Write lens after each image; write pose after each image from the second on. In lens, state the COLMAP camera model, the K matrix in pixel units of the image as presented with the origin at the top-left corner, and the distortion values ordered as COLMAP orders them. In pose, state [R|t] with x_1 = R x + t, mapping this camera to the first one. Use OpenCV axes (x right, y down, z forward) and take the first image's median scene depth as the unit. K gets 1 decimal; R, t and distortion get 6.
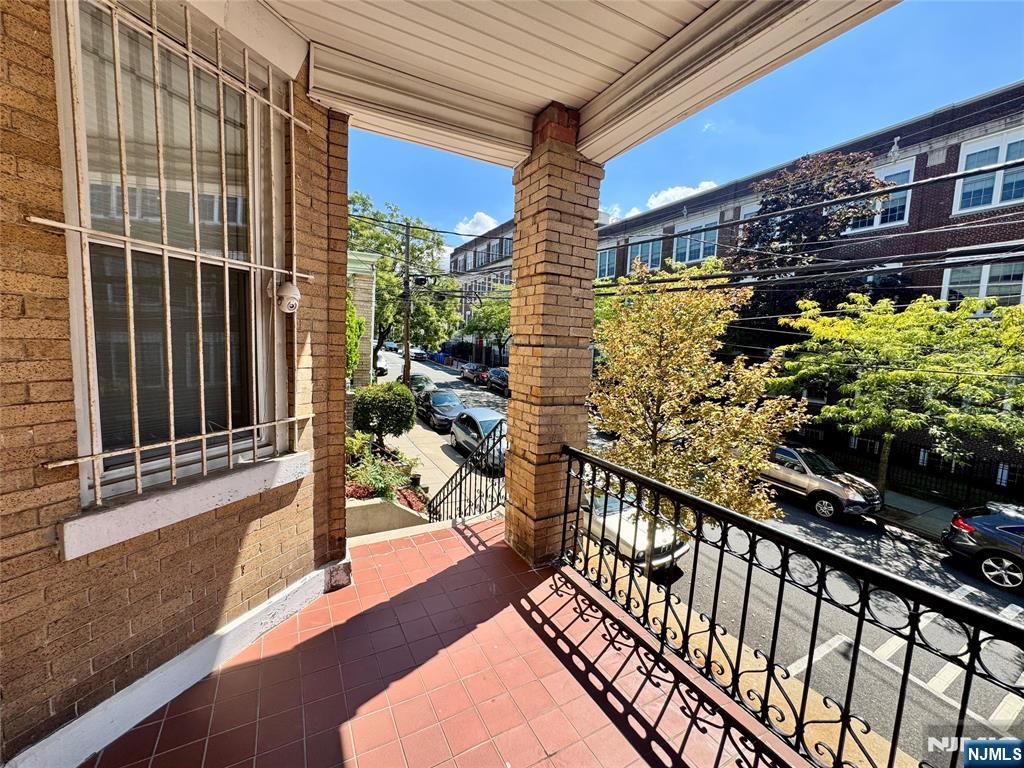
lens RADIAL K [[410.8, 0, 512.0], [0, 410.8, 384.0], [0, 0, 1]] dist [-0.000332, -0.000241]
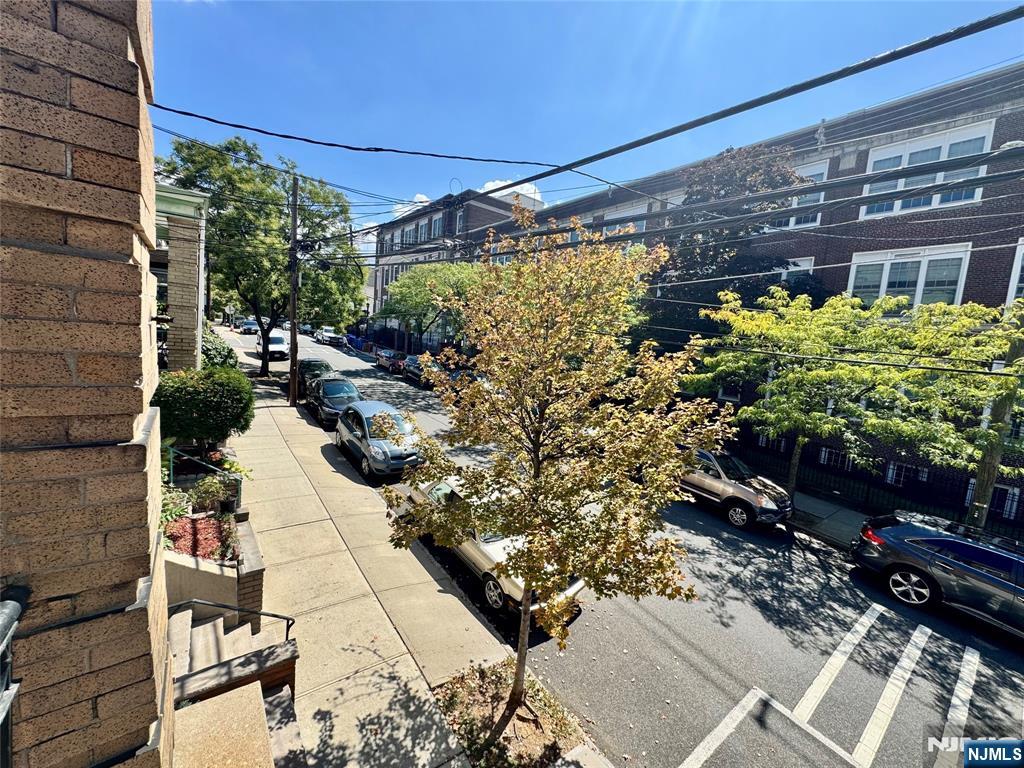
lens RADIAL K [[410.8, 0, 512.0], [0, 410.8, 384.0], [0, 0, 1]] dist [-0.000332, -0.000241]
pose [[0.988046, 0.022513, 0.152507, 0.108457], [-0.025915, 0.999457, 0.020361, -0.001930], [-0.151966, -0.024070, 0.988093, 0.166912]]
